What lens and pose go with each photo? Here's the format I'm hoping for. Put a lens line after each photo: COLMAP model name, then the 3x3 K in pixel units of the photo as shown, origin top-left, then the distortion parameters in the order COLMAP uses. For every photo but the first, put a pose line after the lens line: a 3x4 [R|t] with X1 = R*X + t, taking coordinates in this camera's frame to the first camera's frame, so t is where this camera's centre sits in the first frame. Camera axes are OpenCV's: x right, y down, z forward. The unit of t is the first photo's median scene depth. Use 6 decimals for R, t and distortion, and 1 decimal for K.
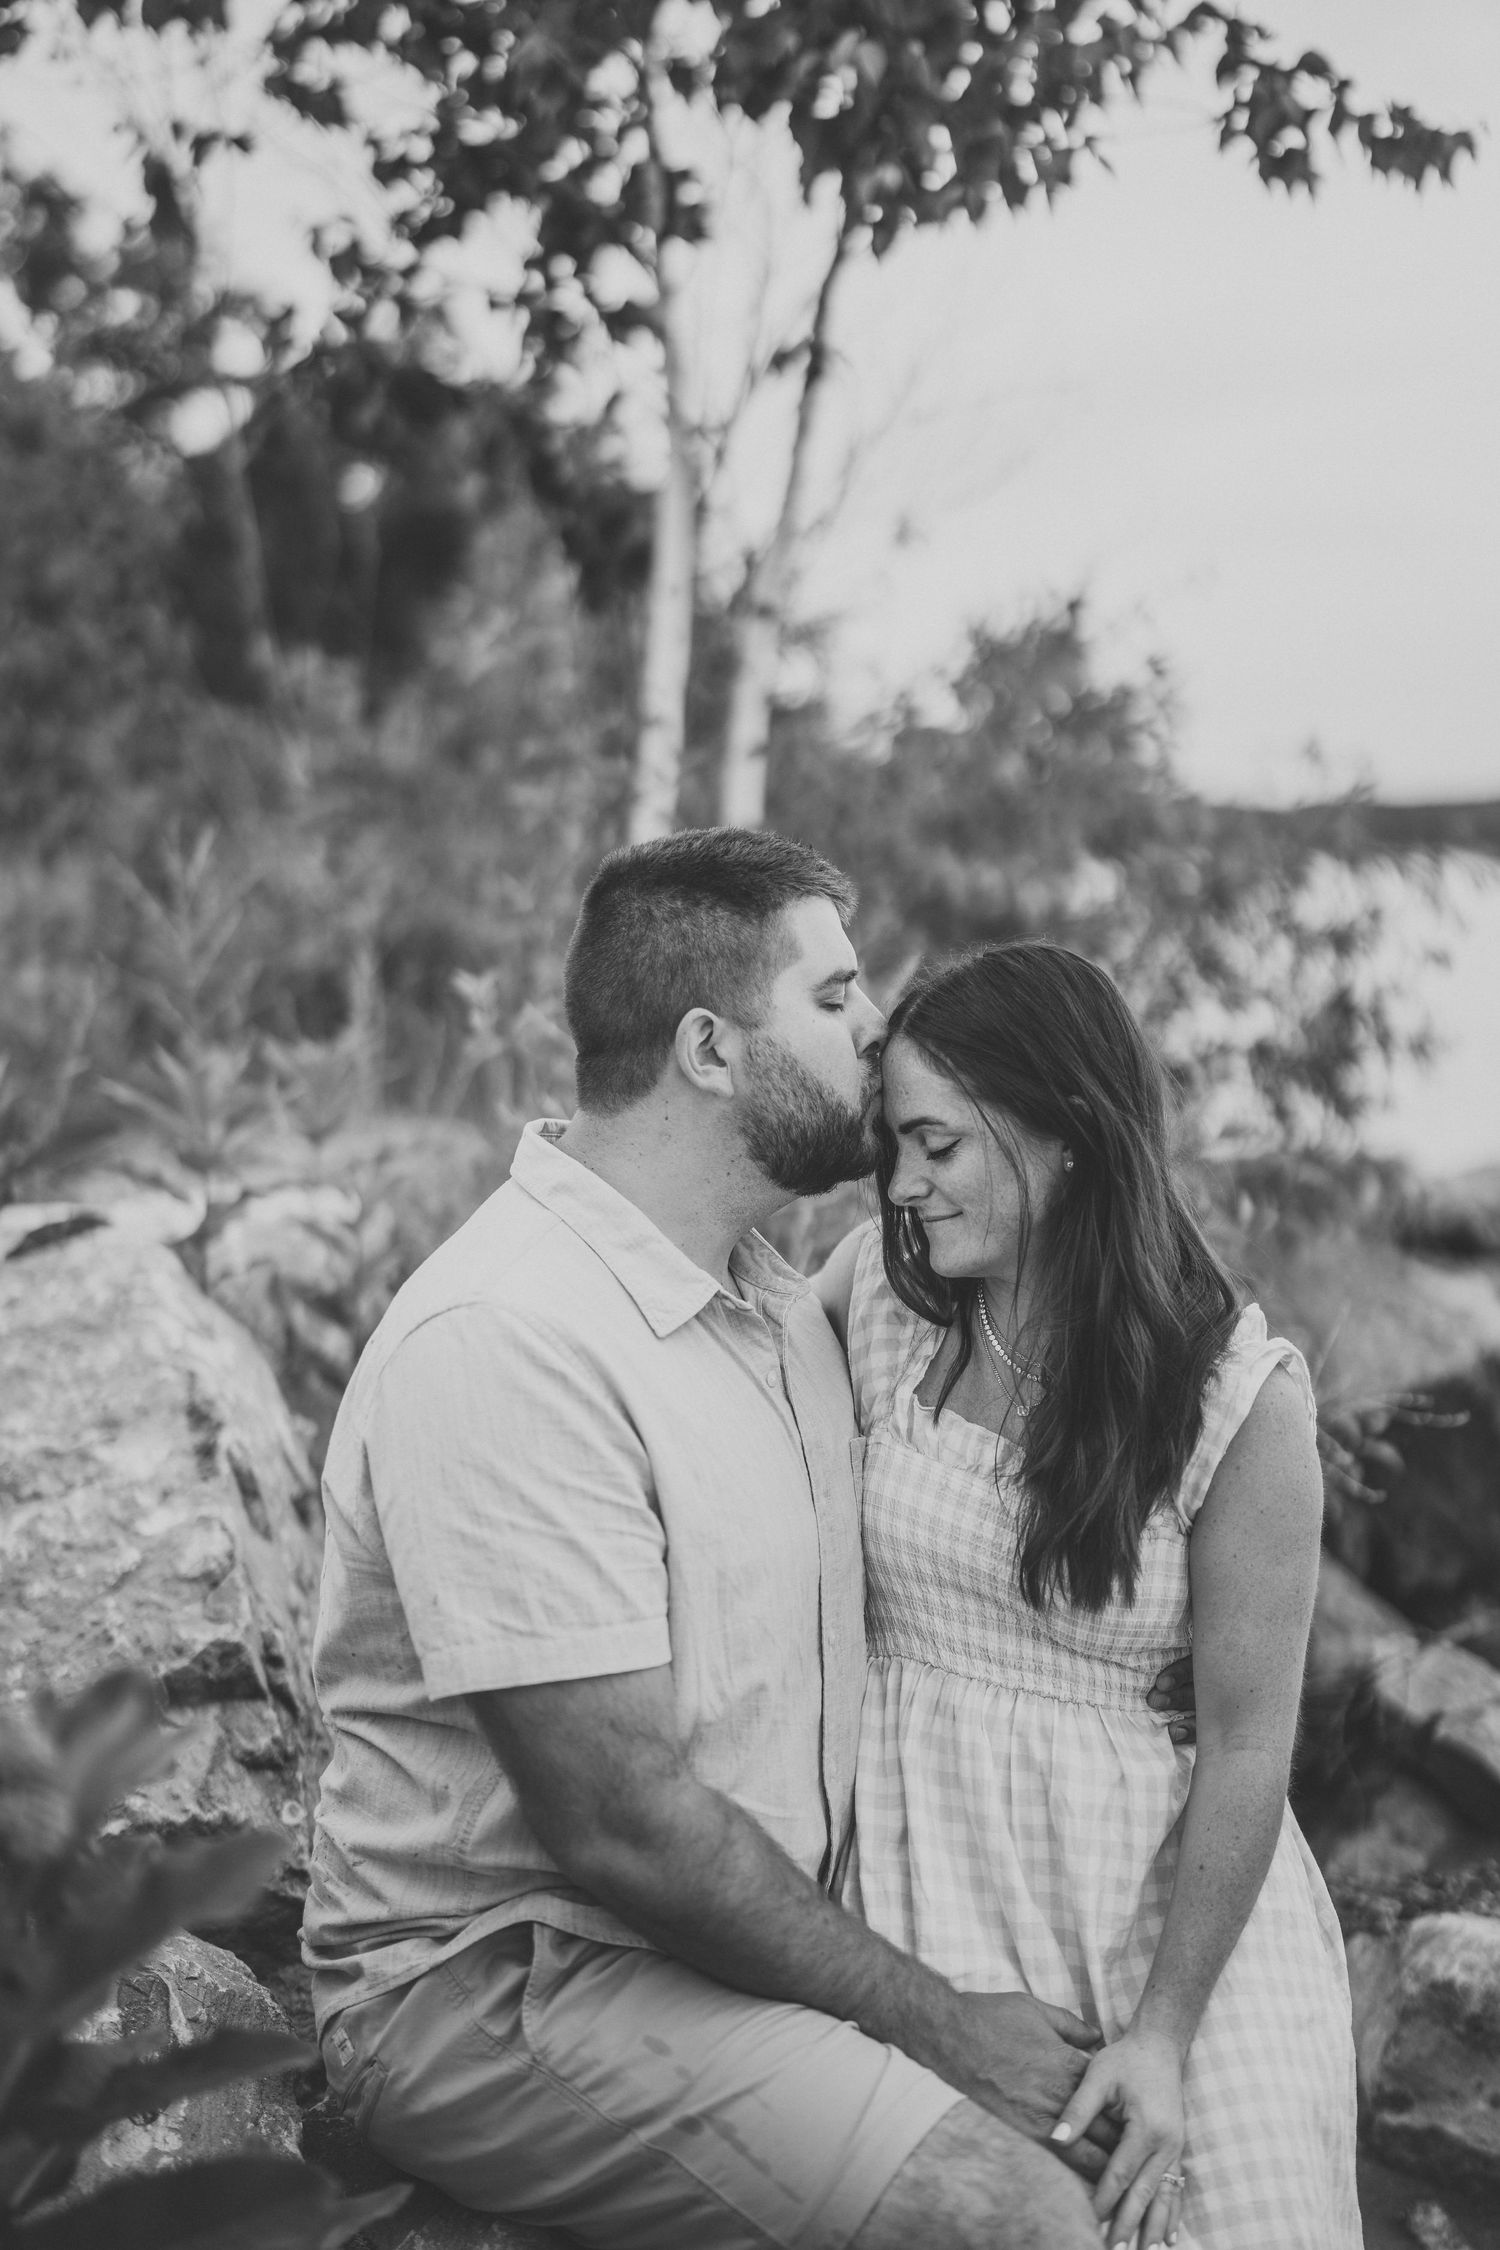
lens RADIAL K [[3244.8, 0, 797.5], [0, 3244.8, 1127.6], [0, 0, 1]] dist [0.041553, 0.126860]
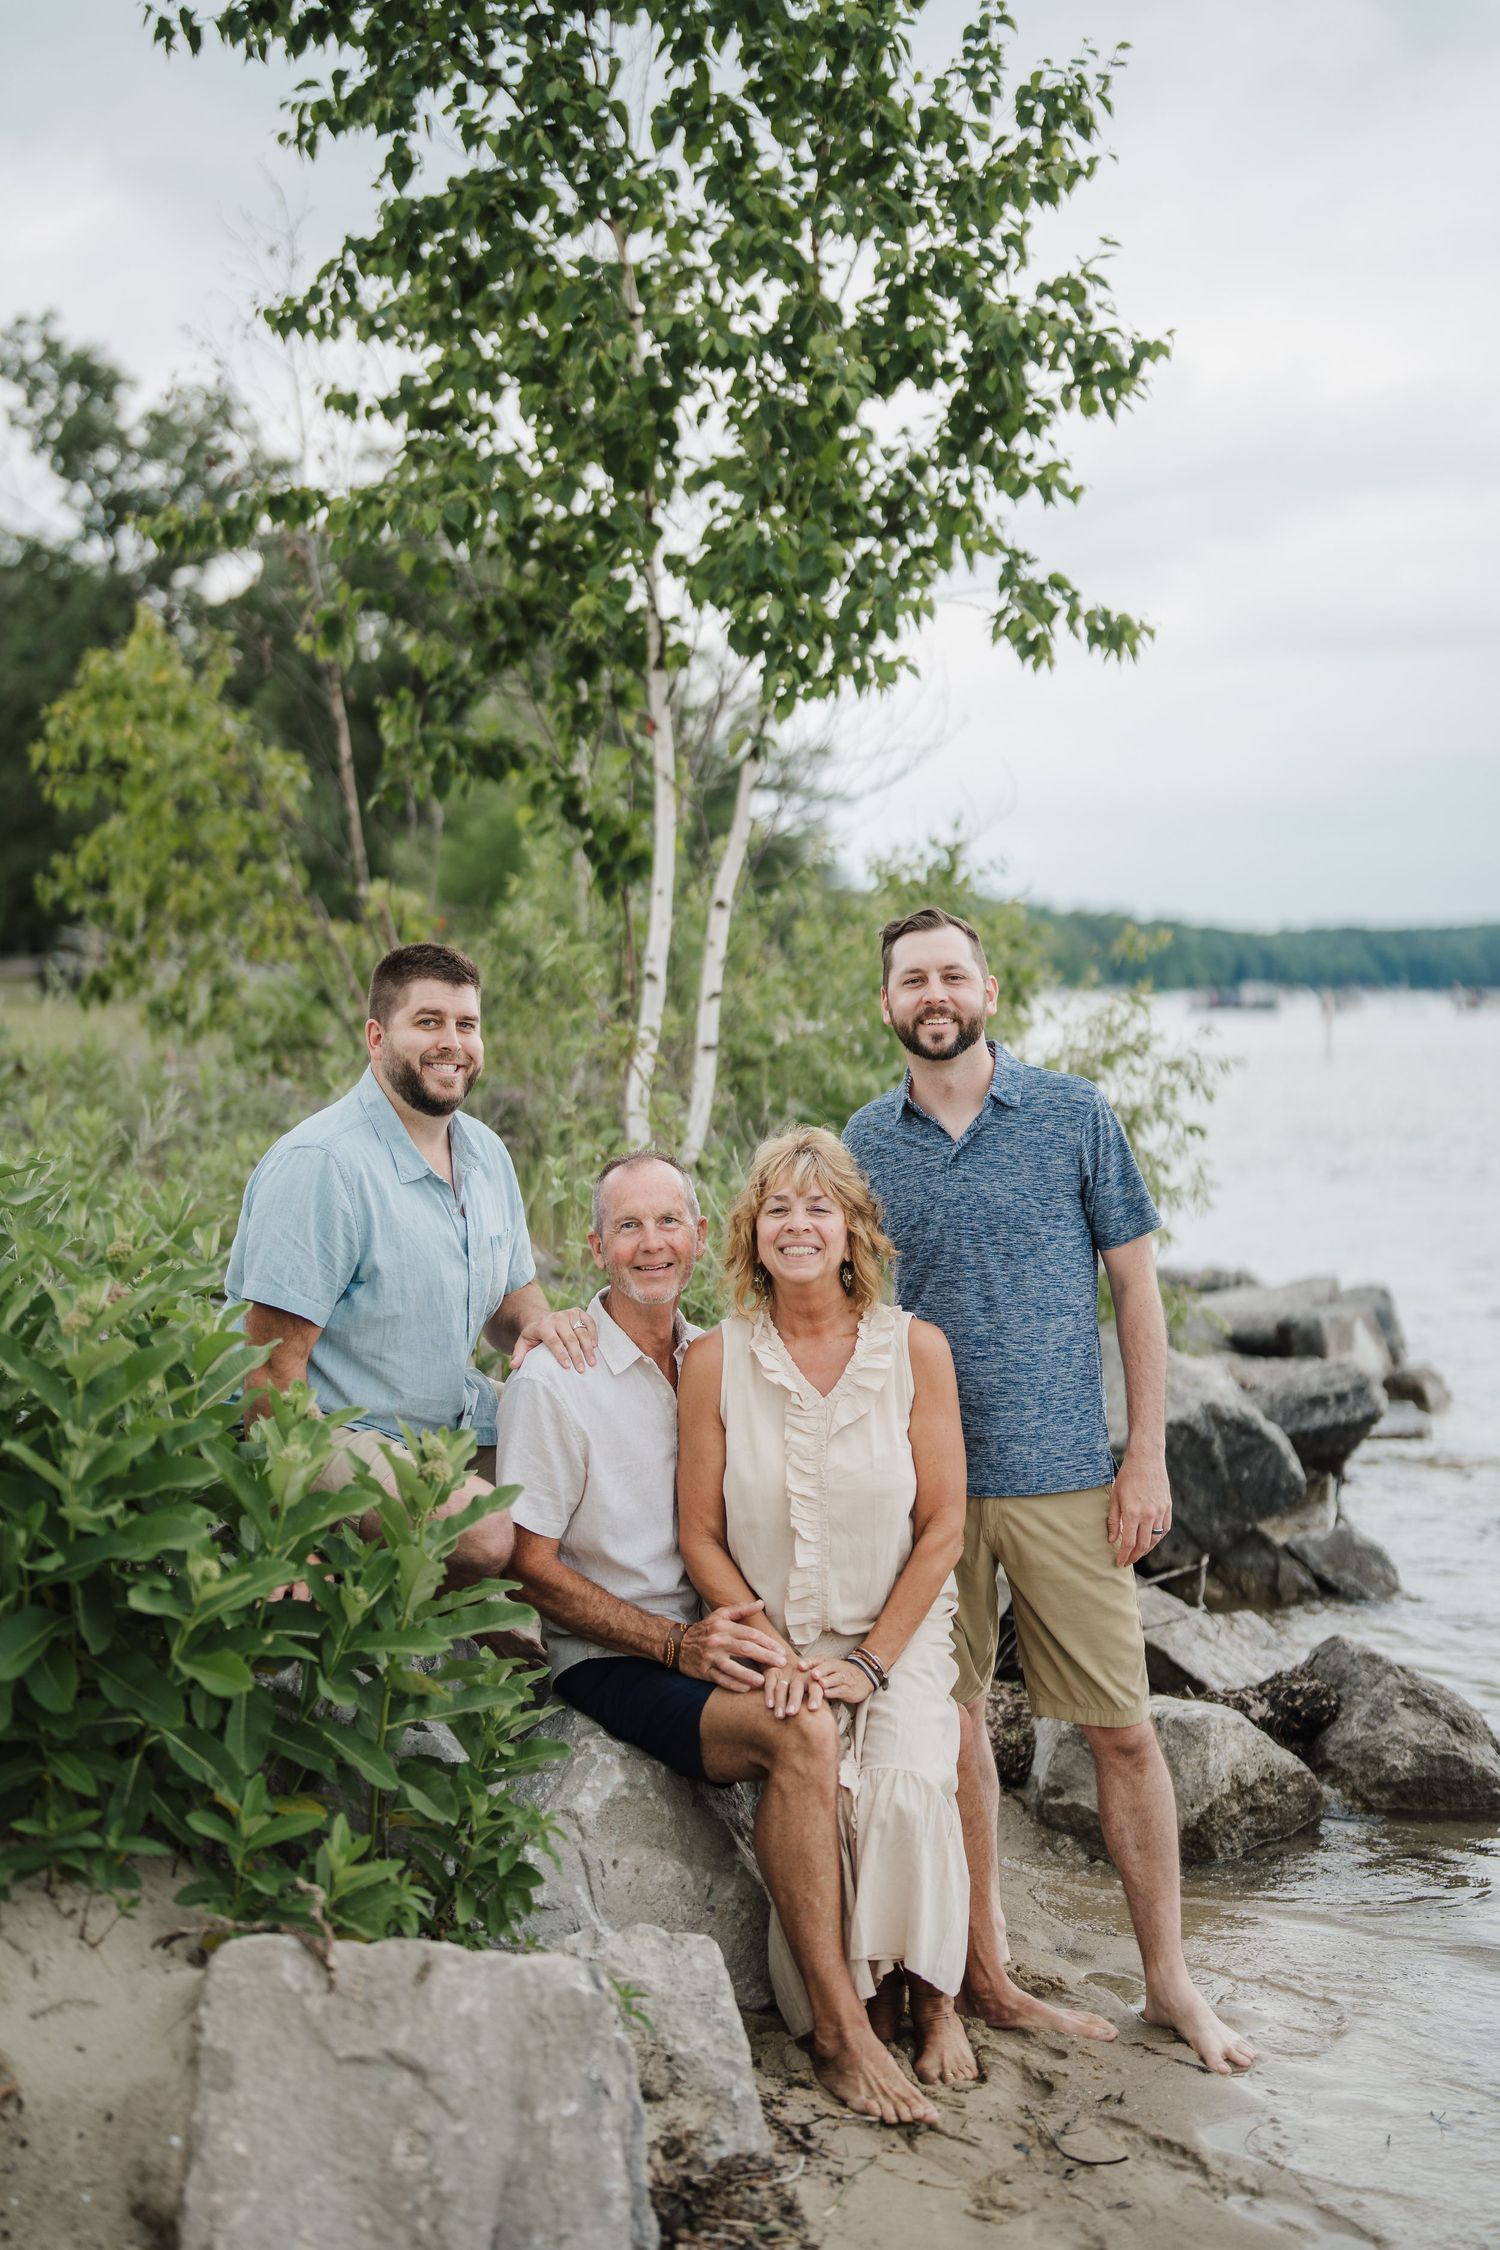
lens RADIAL K [[3149.6, 0, 750.0], [0, 3149.6, 1125.0], [0, 0, 1]] dist [0.057832, 0.089797]
pose [[0.999873, 0.014413, -0.006841, 0.019574], [-0.014660, 0.999186, -0.037588, 0.005081], [0.006293, 0.037684, 0.999270, -0.547312]]
